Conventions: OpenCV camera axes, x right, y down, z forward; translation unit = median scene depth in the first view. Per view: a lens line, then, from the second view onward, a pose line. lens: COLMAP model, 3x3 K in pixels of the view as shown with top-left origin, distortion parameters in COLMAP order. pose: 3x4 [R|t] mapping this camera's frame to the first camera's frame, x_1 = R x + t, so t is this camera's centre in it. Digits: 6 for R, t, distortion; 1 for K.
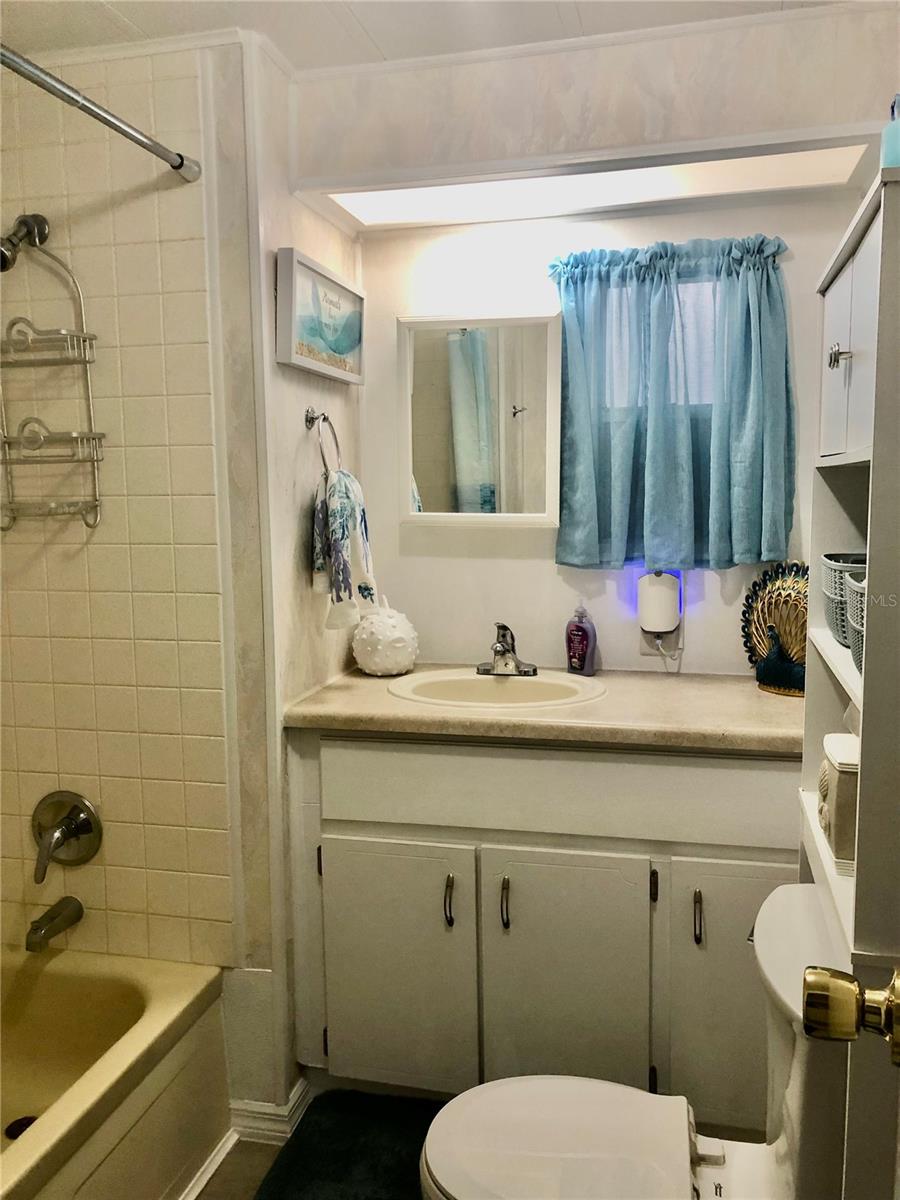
lens RADIAL K [[985.9, 0, 465.9], [0, 985.9, 610.0], [0, 0, 1]] dist [0.040713, -0.063141]
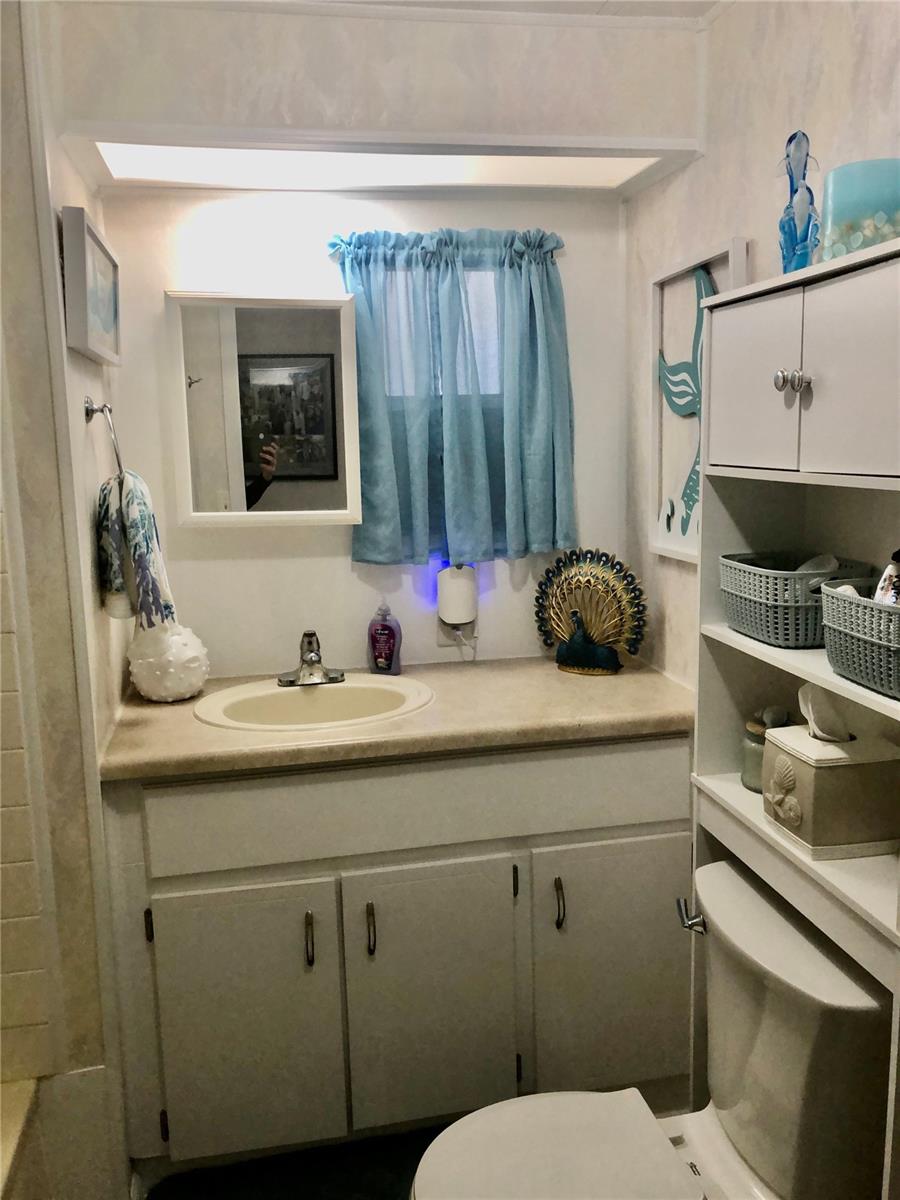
lens RADIAL K [[985.9, 0, 446.4], [0, 985.9, 599.4], [0, 0, 1]] dist [0.040713, -0.063141]
pose [[0.904905, -0.079836, 0.418059, -0.252004], [0.063832, 0.996597, 0.052152, -0.060049], [-0.420800, -0.020507, 0.906922, 0.110374]]
